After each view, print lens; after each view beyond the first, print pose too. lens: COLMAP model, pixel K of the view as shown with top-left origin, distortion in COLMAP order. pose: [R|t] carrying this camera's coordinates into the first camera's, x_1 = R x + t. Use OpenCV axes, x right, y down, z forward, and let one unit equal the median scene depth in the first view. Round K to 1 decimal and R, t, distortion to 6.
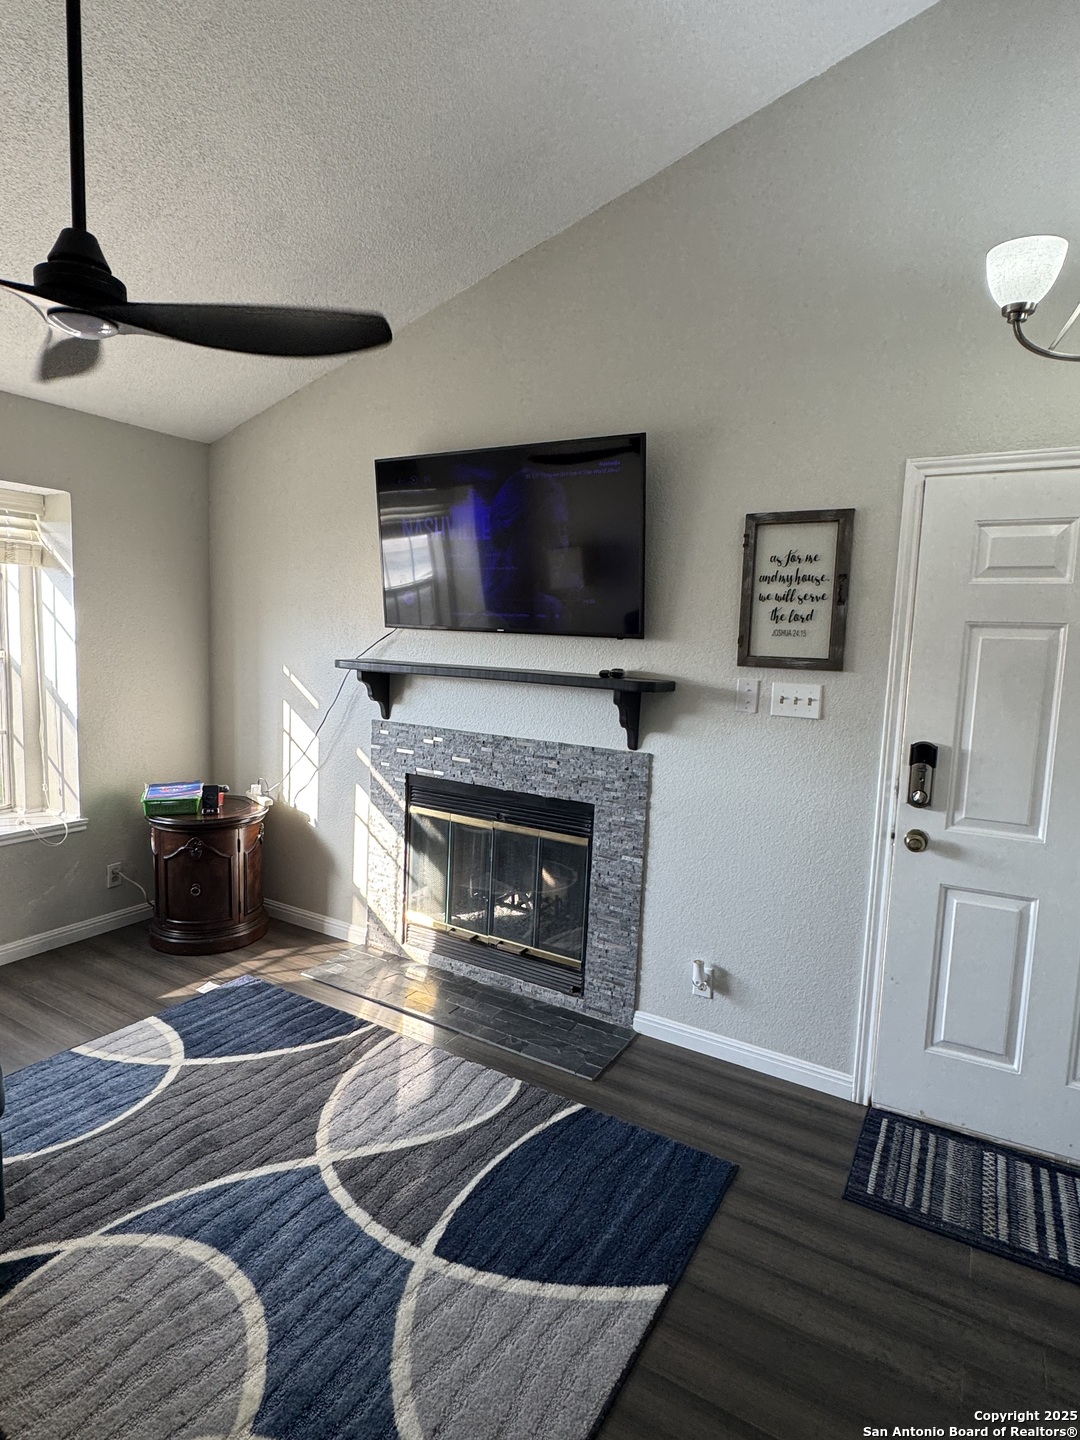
lens RADIAL K [[761.6, 0, 540.0], [0, 761.6, 720.0], [0, 0, 1]] dist [0.004259, -0.000278]
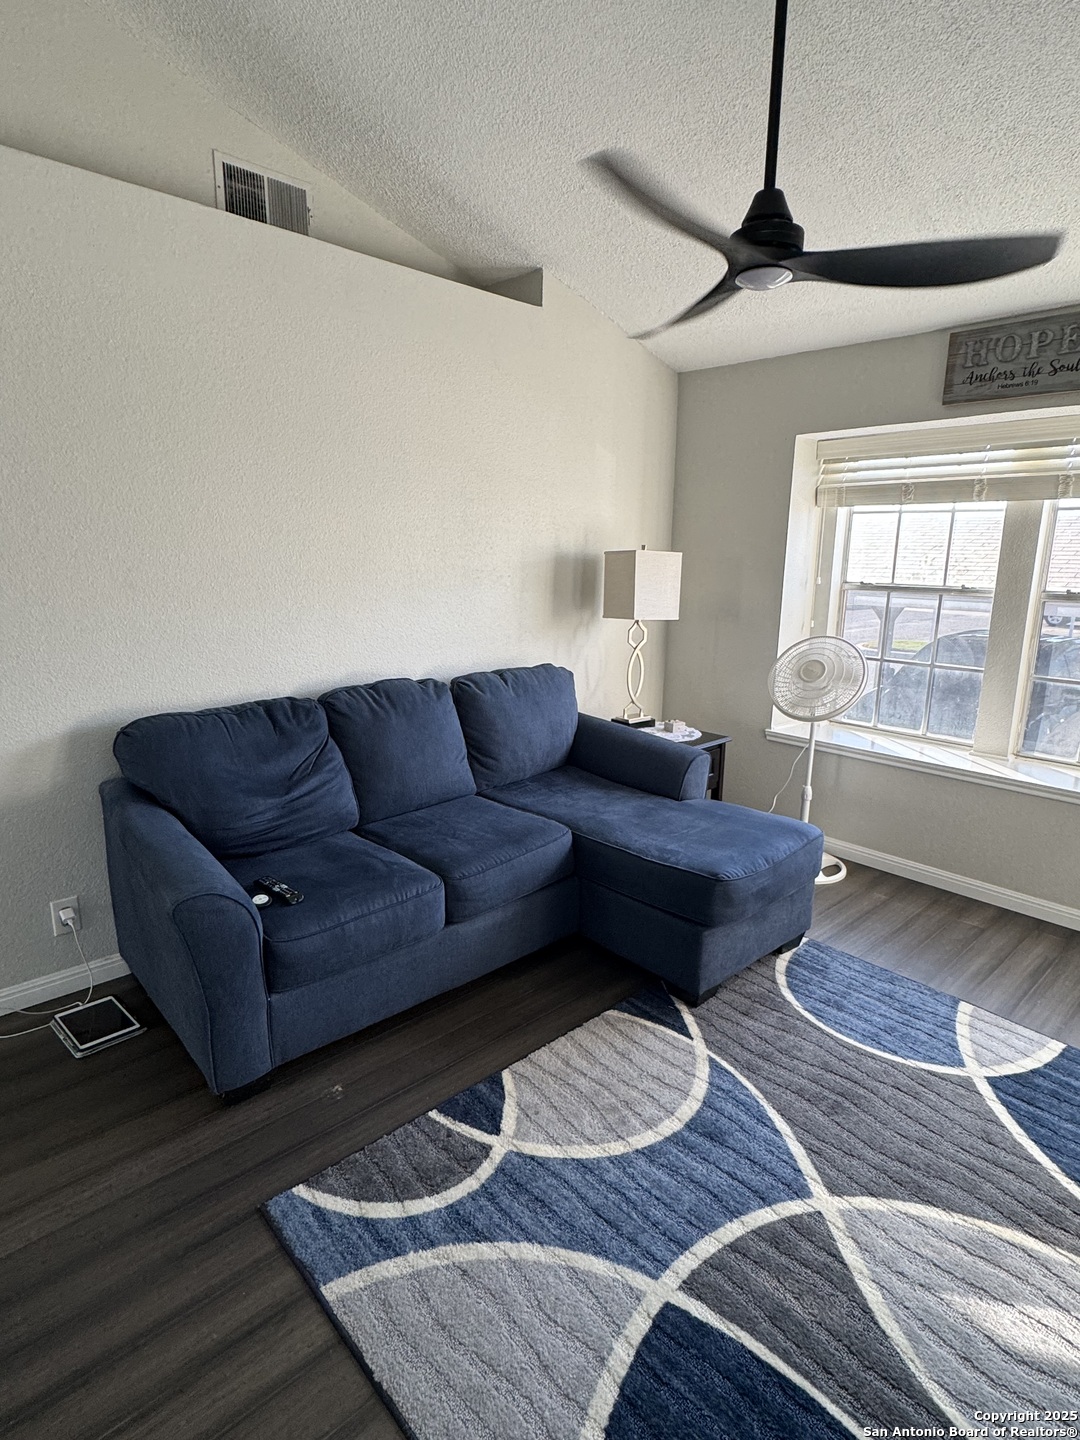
lens RADIAL K [[761.6, 0, 540.0], [0, 761.6, 720.0], [0, 0, 1]] dist [0.004259, -0.000278]
pose [[-0.274324, 0.167727, -0.946897, 0.548405], [-0.130568, 0.969057, 0.209478, -0.072501], [0.952732, 0.181099, -0.243936, 0.895285]]
